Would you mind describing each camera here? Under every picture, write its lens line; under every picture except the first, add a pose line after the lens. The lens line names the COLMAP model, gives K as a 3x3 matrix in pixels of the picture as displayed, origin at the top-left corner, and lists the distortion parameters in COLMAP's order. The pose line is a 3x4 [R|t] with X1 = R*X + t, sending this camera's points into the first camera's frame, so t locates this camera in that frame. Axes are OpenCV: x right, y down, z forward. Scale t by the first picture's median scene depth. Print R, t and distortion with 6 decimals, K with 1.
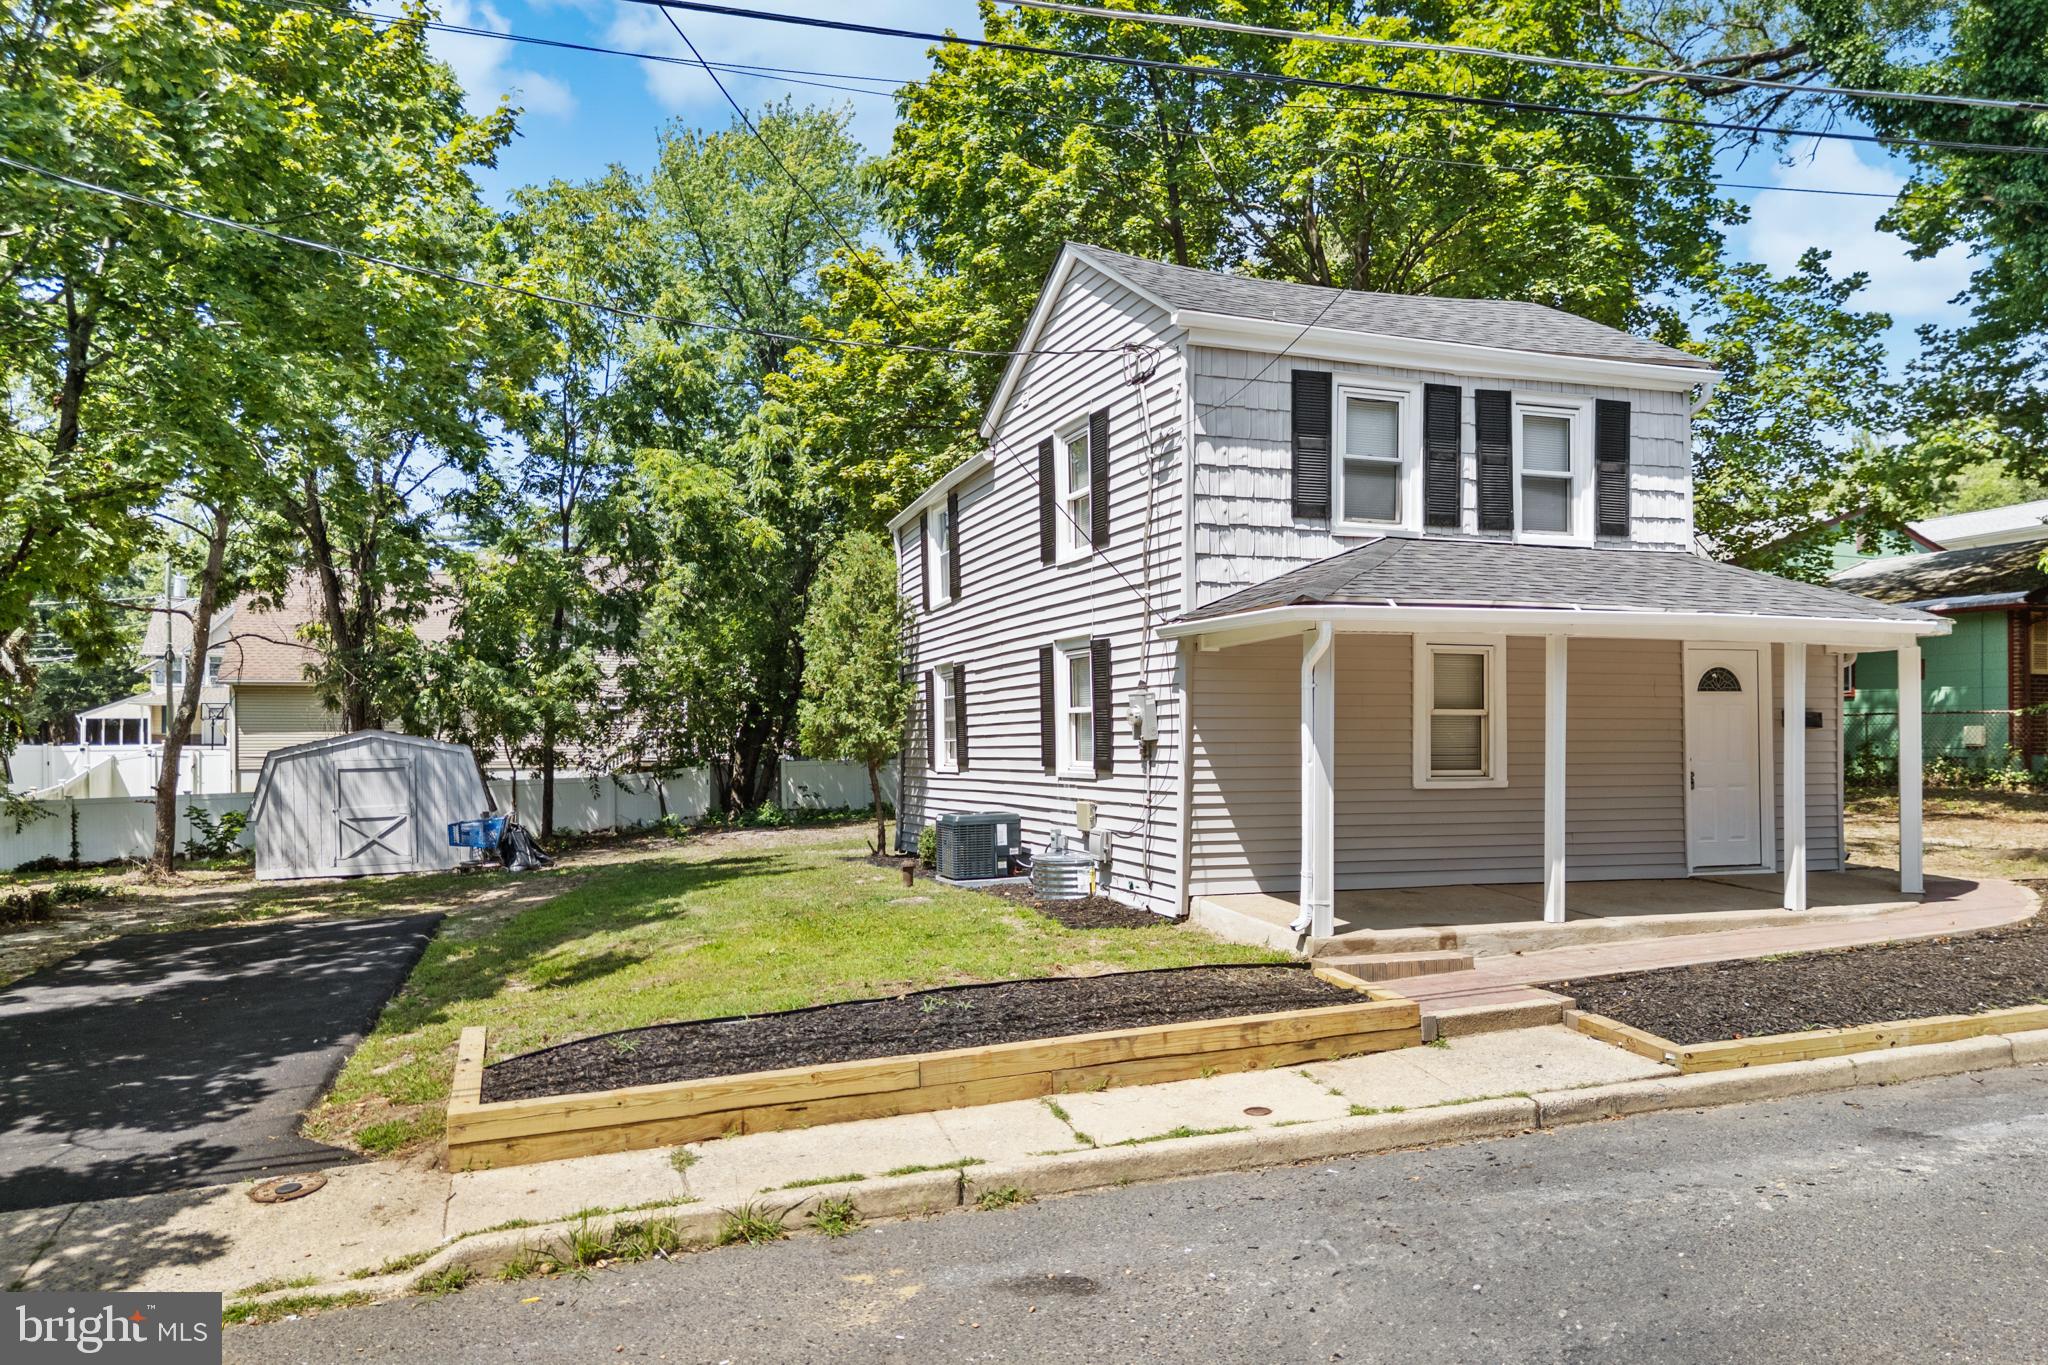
lens RADIAL K [[1437.3, 0, 1014.6], [0, 1437.3, 728.0], [0, 0, 1]] dist [0.021849, -0.005100]
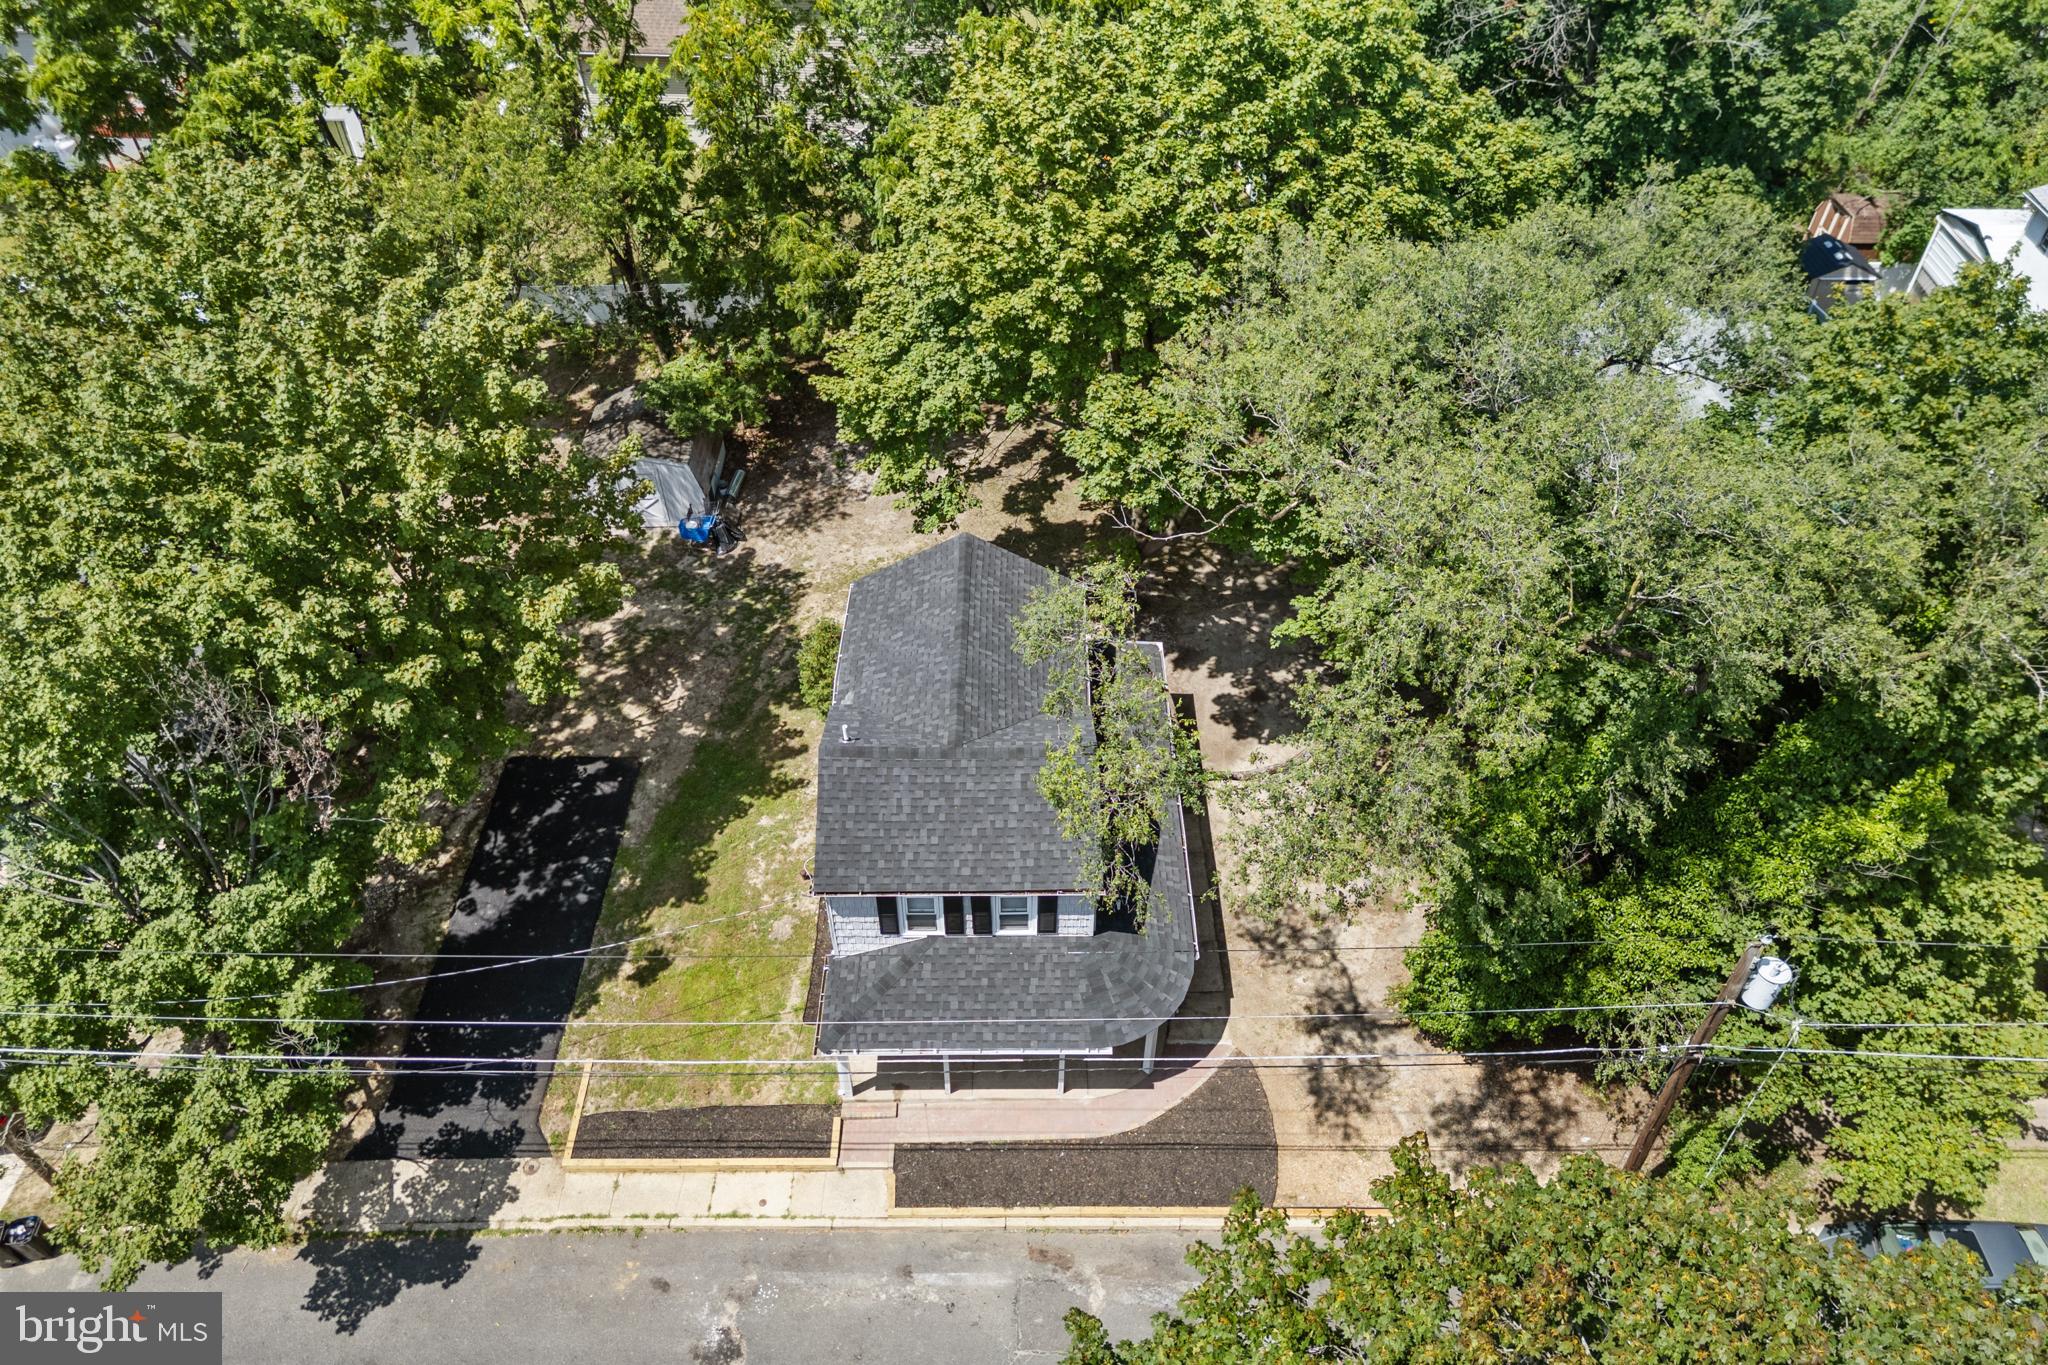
lens RADIAL K [[1491.6, 0, 1024.0], [0, 1491.6, 682.5], [0, 0, 1]] dist [0.034161, -0.009221]
pose [[0.943588, 0.231308, -0.236934, 1.457454], [0.007722, 0.699986, 0.714115, -3.538788], [0.331031, -0.675660, 0.658712, -0.421757]]
